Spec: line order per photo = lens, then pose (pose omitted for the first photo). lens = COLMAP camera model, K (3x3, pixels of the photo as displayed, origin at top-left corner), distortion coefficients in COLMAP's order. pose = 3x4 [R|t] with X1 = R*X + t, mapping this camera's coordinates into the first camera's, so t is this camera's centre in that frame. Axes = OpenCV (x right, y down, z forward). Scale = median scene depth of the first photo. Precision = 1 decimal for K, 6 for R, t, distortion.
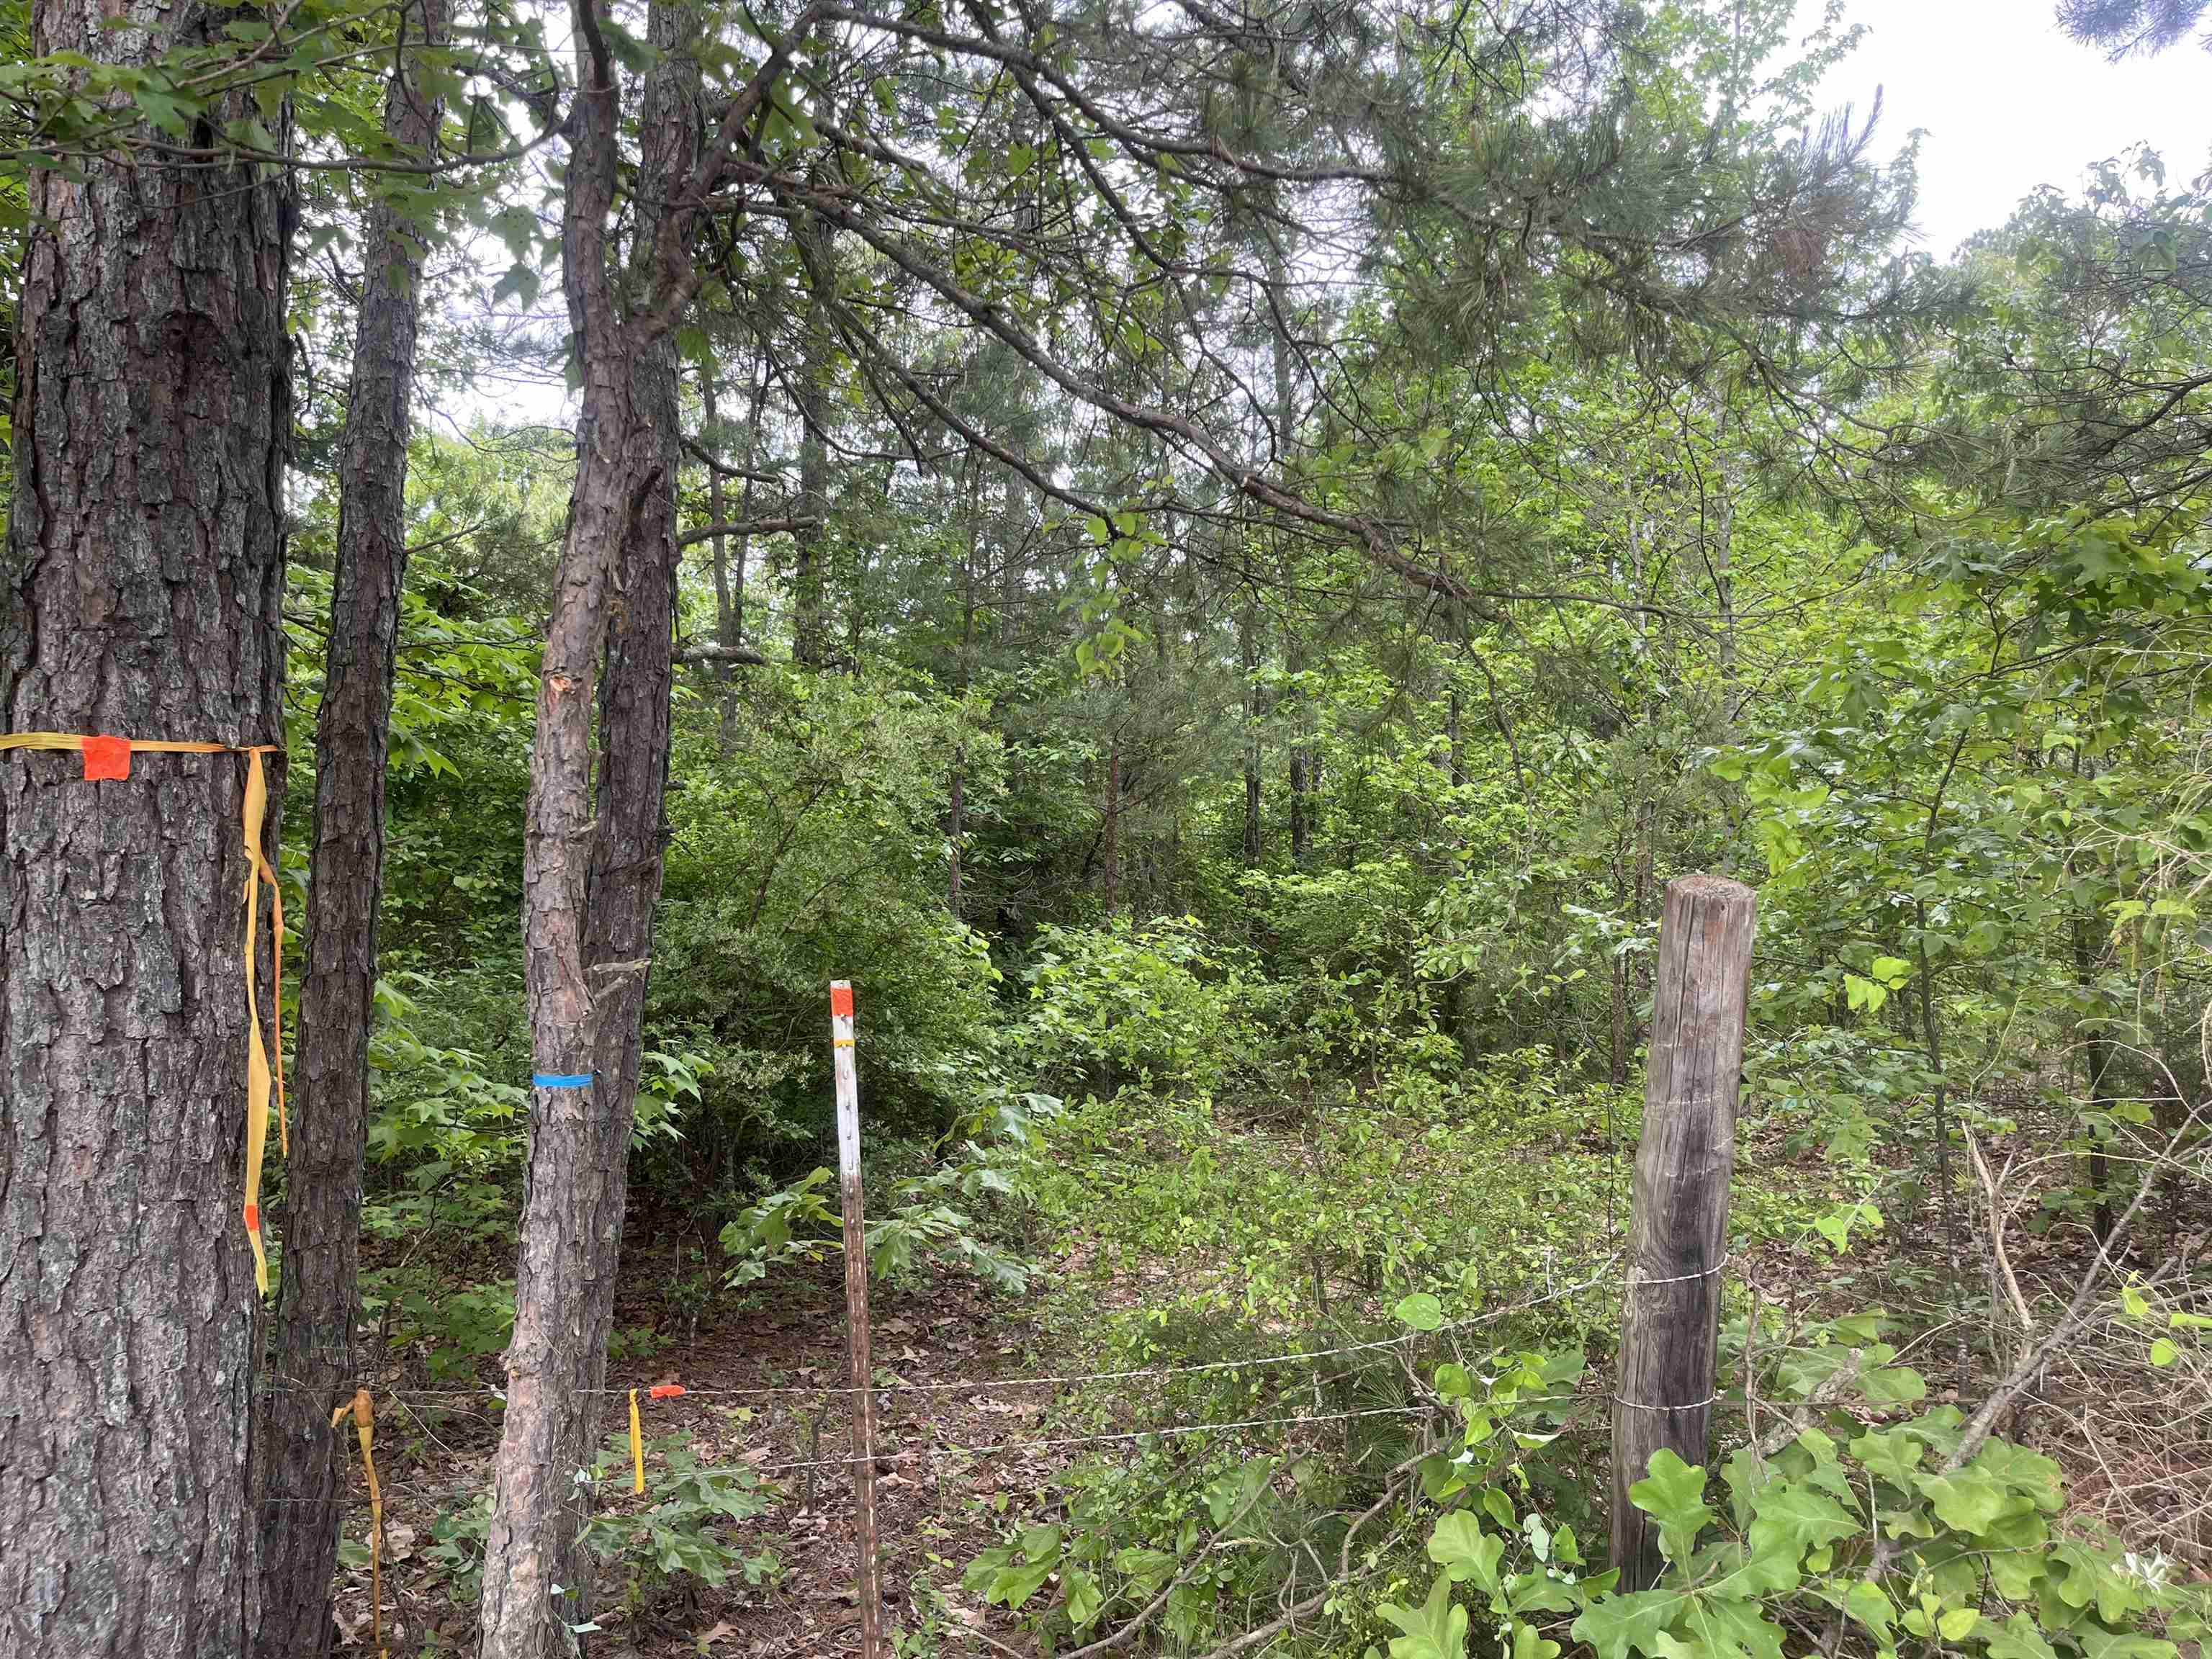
lens RADIAL K [[1675.3, 0, 1102.7], [0, 1675.3, 832.6], [0, 0, 1]] dist [0.051904, -0.073743]
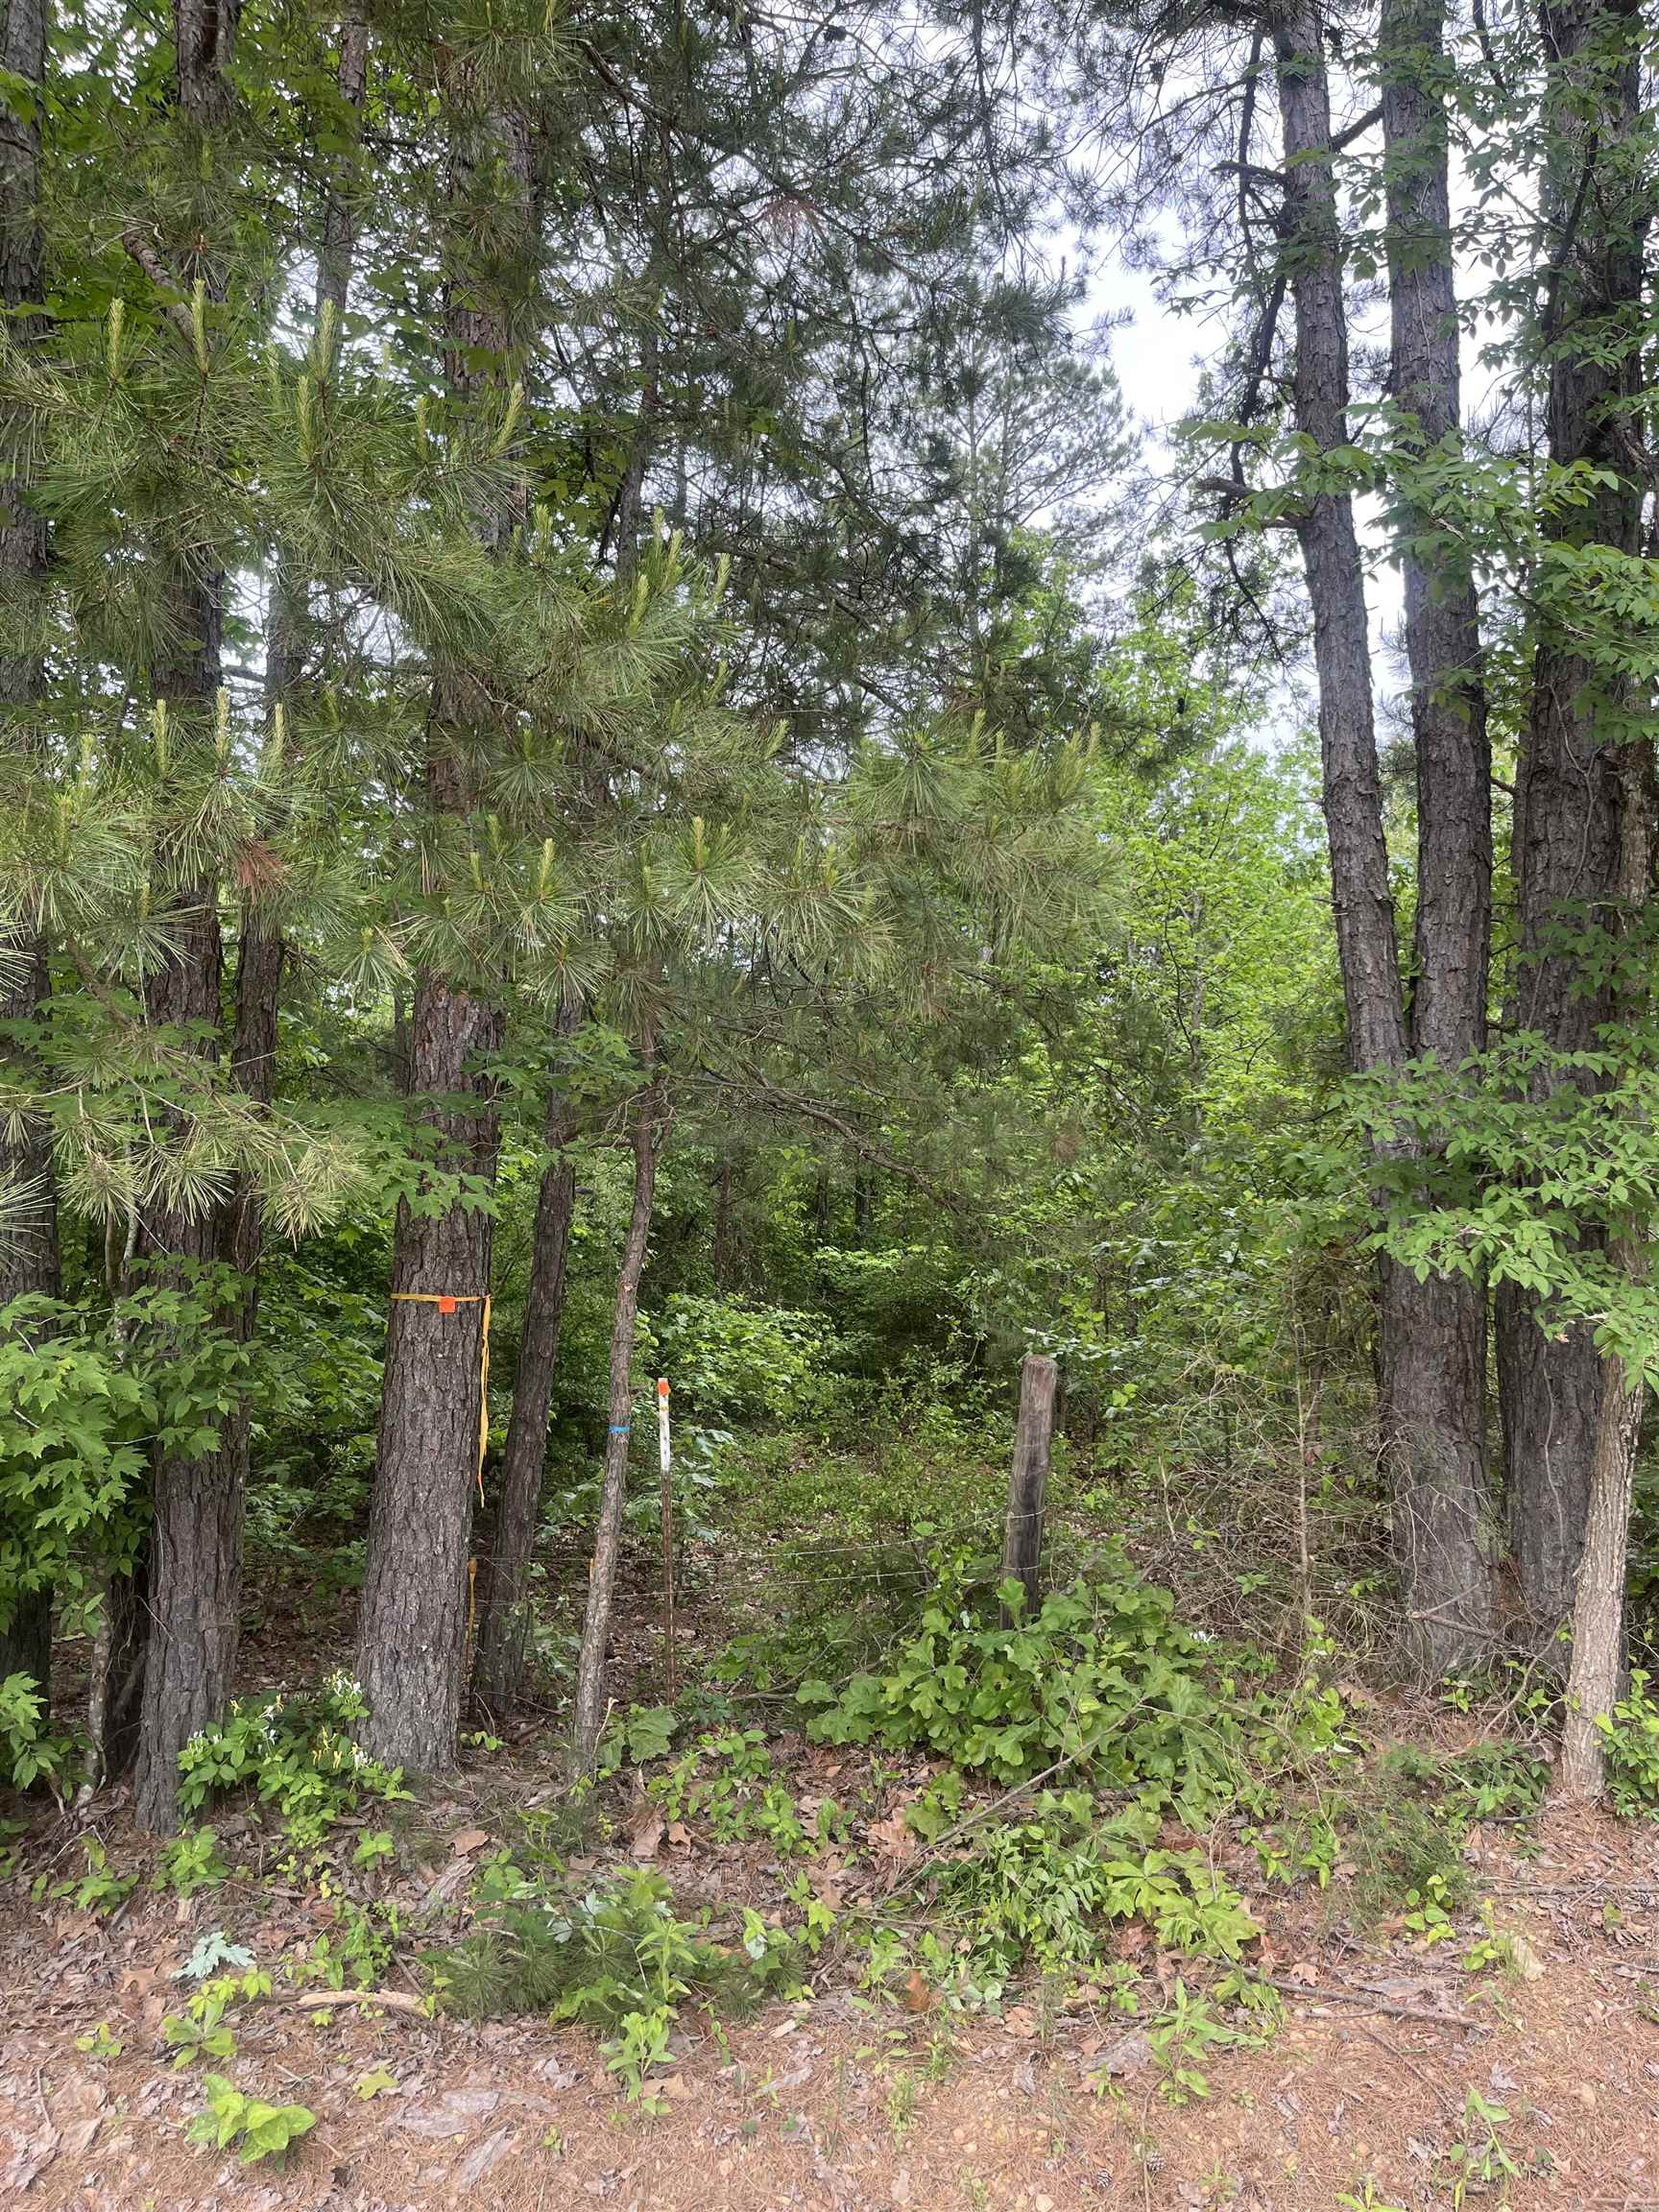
lens RADIAL K [[1675.3, 0, 827.0], [0, 1675.3, 1115.5], [0, 0, 1]] dist [0.051904, -0.073743]
pose [[0.994292, 0.041343, 0.098362, -0.260411], [-0.038991, 0.998909, -0.025716, -0.298487], [-0.099318, 0.021734, 0.994818, -1.722533]]
